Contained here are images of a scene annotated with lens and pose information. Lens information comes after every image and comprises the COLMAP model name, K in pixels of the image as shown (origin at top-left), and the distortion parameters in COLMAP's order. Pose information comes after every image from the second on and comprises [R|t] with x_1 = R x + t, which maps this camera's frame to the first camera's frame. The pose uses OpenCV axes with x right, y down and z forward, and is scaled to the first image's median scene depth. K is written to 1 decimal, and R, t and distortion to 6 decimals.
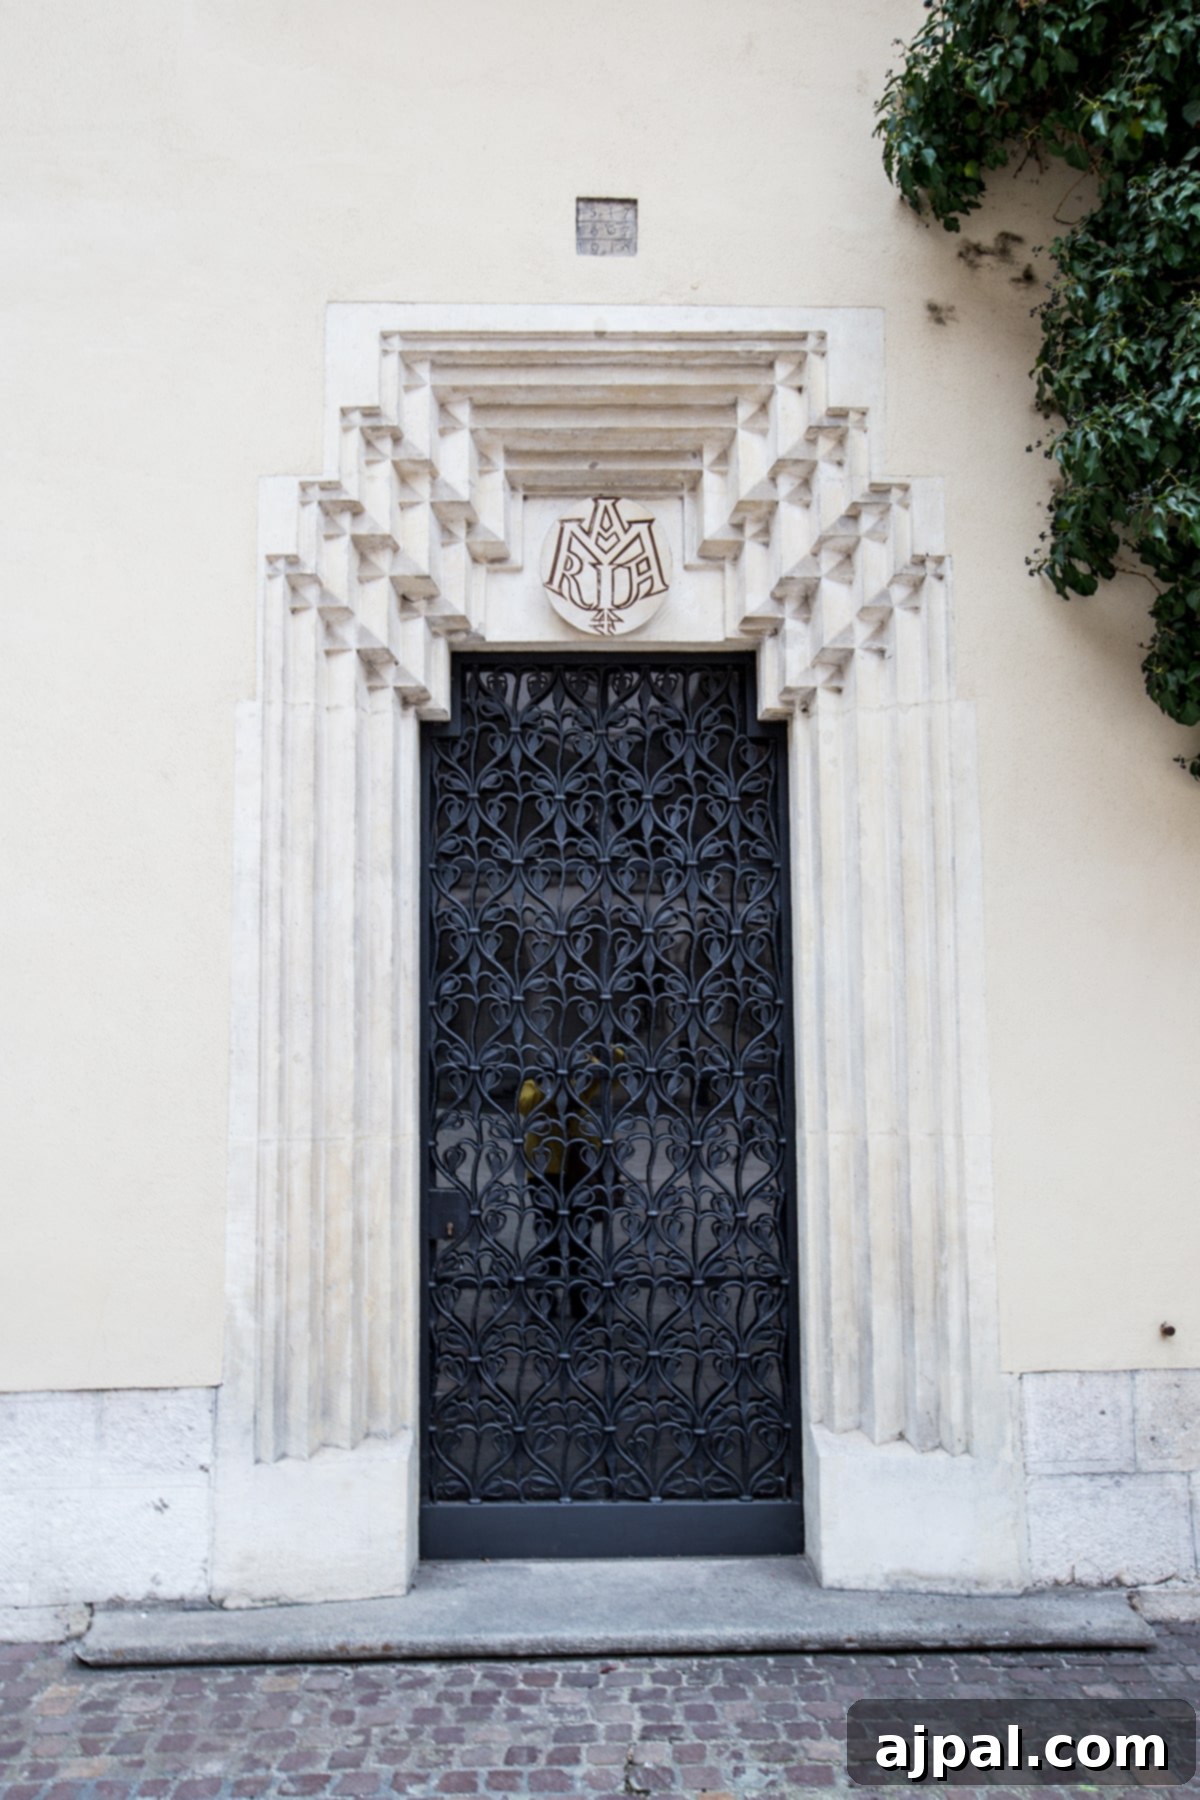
lens RADIAL K [[1662.2, 0, 600.0], [0, 1662.2, 900.0], [0, 0, 1]] dist [0.009338, 0.079230]
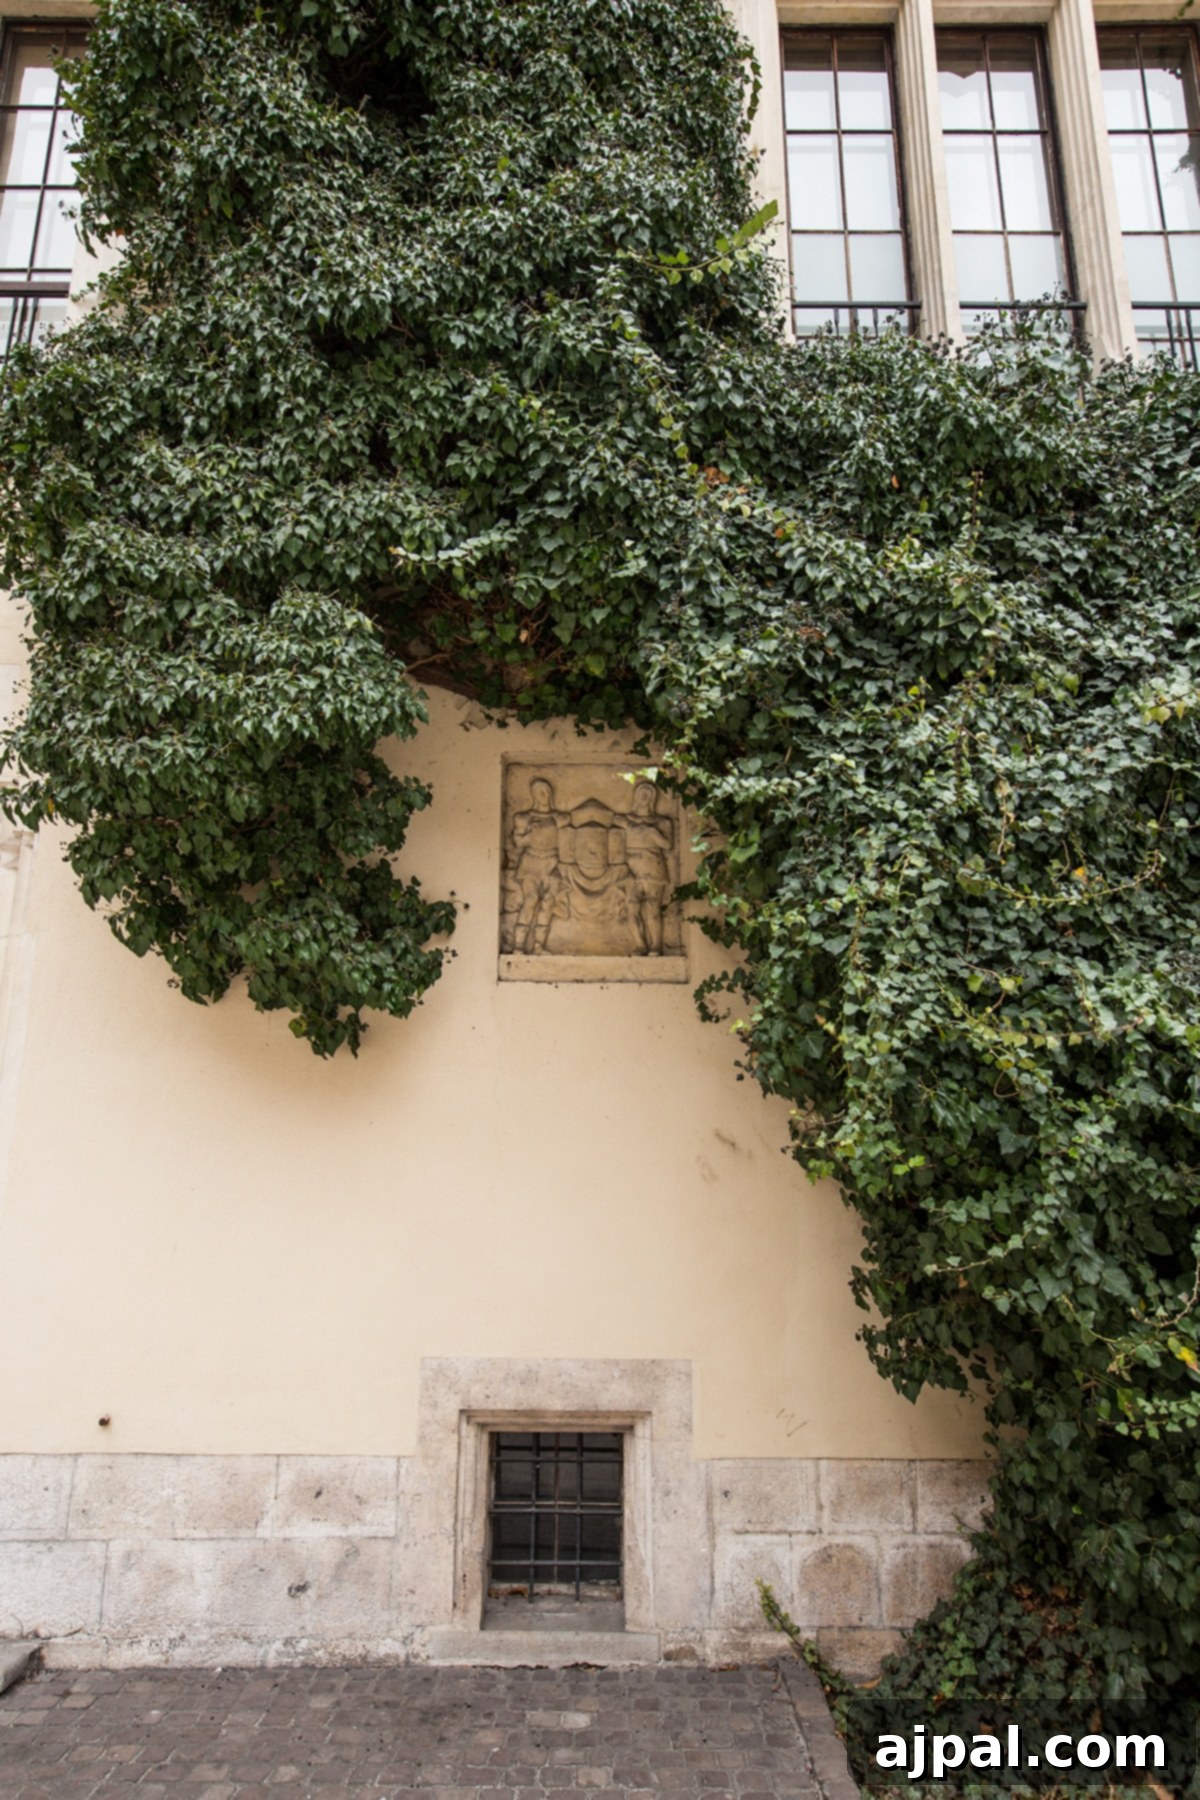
lens RADIAL K [[1166.7, 0, 600.0], [0, 1166.7, 900.0], [0, 0, 1]] dist [-0.025137, 0.035130]
pose [[0.999097, 0.004122, -0.042297, 0.727707], [-0.011279, 0.985313, -0.170383, 0.010834], [0.040974, 0.170706, 0.984470, 0.067100]]
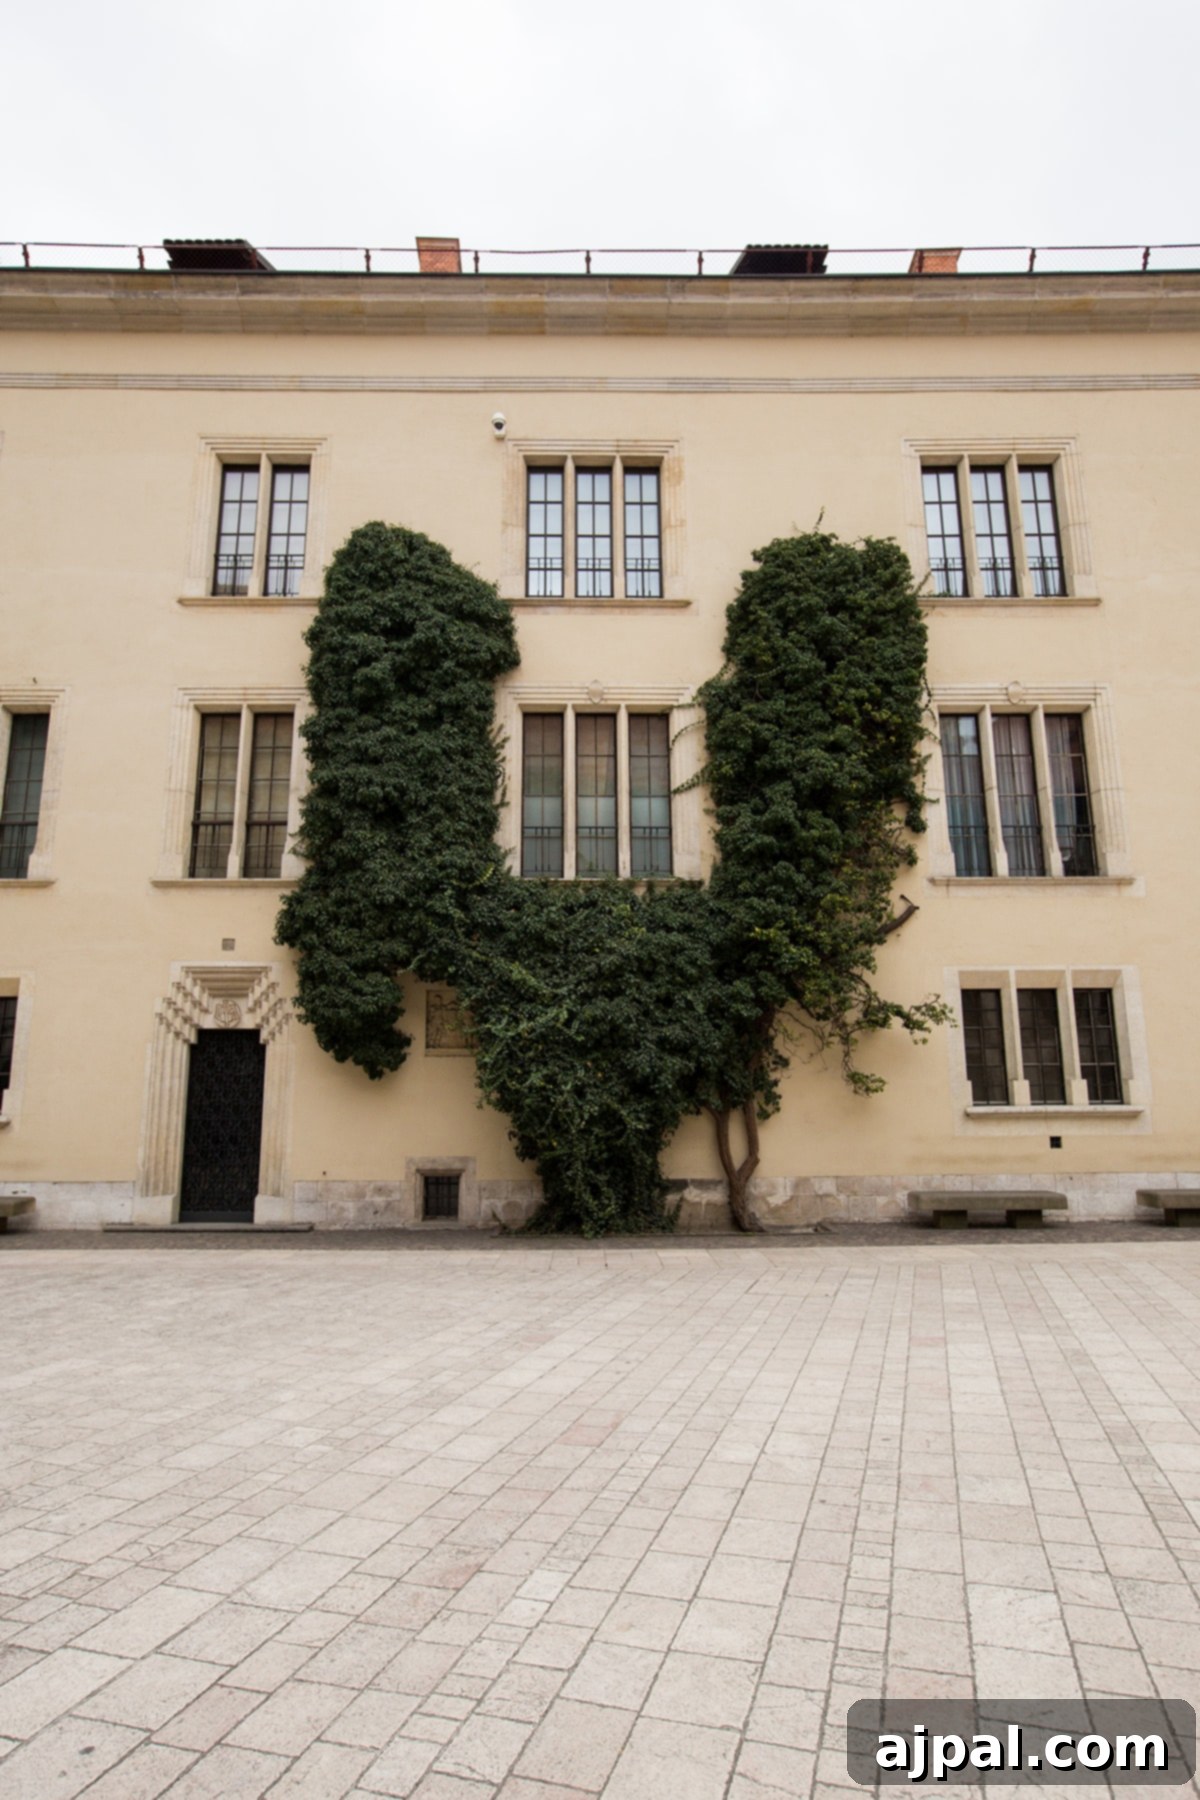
lens RADIAL K [[1021.3, 0, 600.0], [0, 1021.3, 900.0], [0, 0, 1]] dist [-0.036640, 0.000537]
pose [[0.999949, 0.001272, -0.010050, 1.147522], [-0.002369, 0.993929, -0.110001, -0.211534], [0.009849, 0.110019, 0.993881, -2.014416]]
